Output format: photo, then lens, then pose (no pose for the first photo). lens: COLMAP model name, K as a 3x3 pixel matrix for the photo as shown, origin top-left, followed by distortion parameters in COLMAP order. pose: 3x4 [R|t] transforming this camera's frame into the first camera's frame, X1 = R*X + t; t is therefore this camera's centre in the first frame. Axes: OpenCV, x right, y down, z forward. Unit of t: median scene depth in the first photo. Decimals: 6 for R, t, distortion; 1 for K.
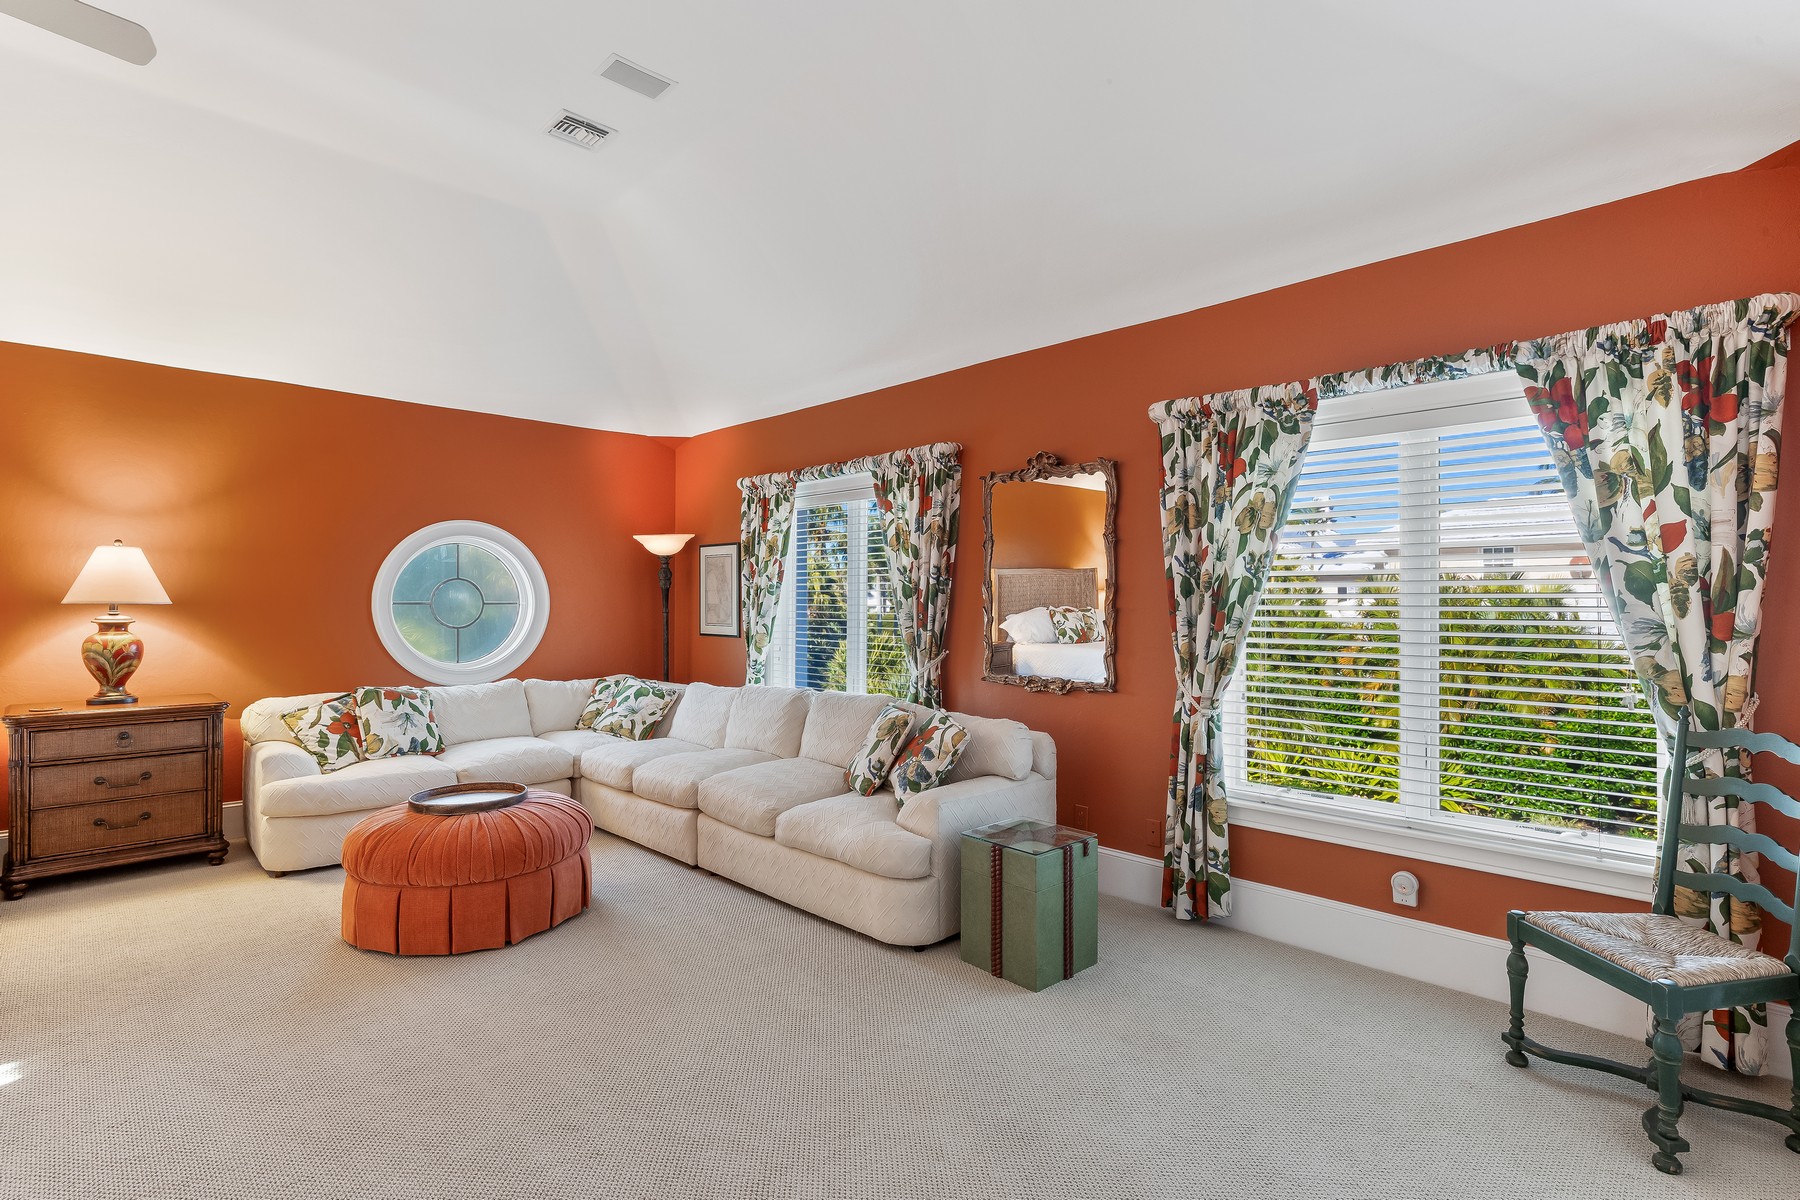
lens RADIAL K [[837.1, 0, 908.8], [0, 837.1, 601.2], [0, 0, 1]] dist [-0.003428, -0.000867]
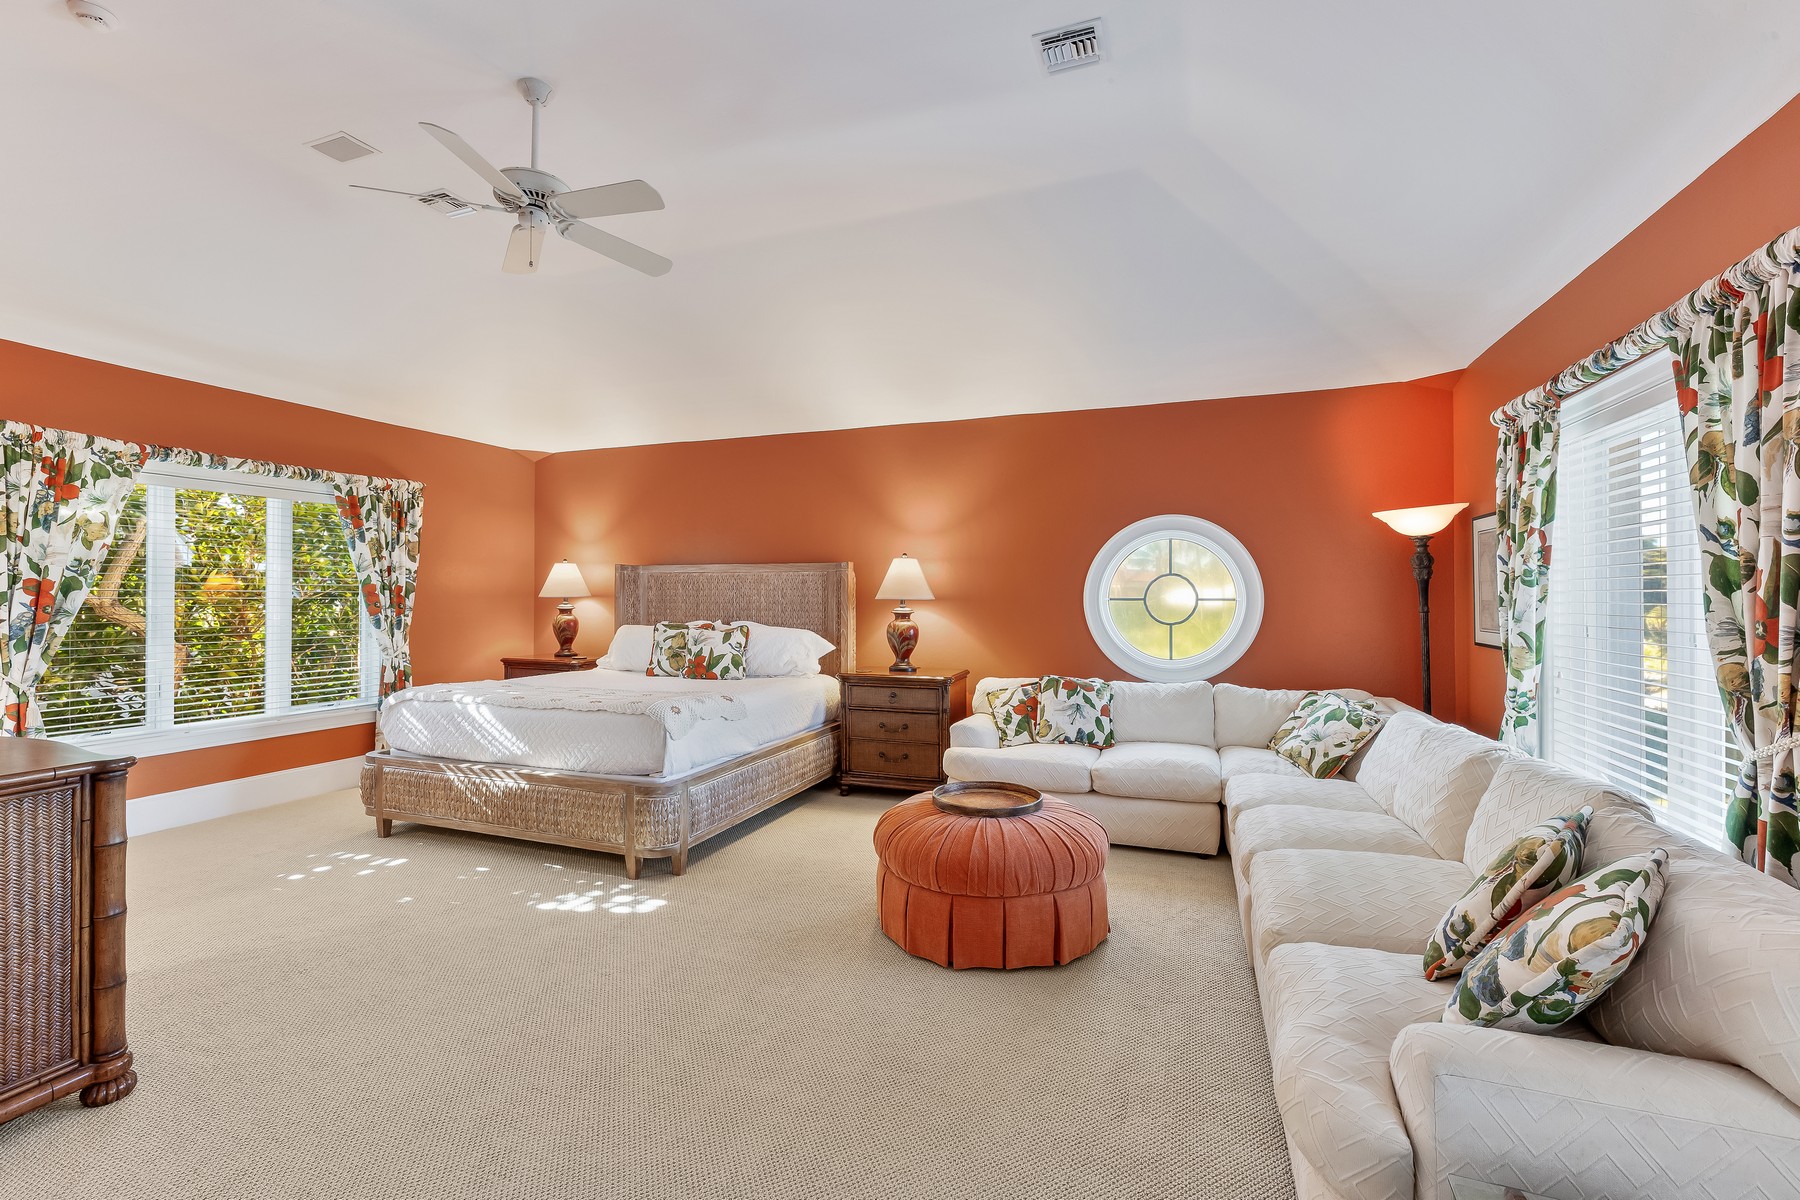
lens RADIAL K [[774.1, 0, 898.3], [0, 774.1, 590.3], [0, 0, 1]] dist [-0.000463, -0.000871]
pose [[0.418762, -0.009543, -0.908046, 0.191635], [0.001366, 0.999950, -0.009878, 0.000431], [0.908095, 0.002896, 0.418754, 0.396726]]
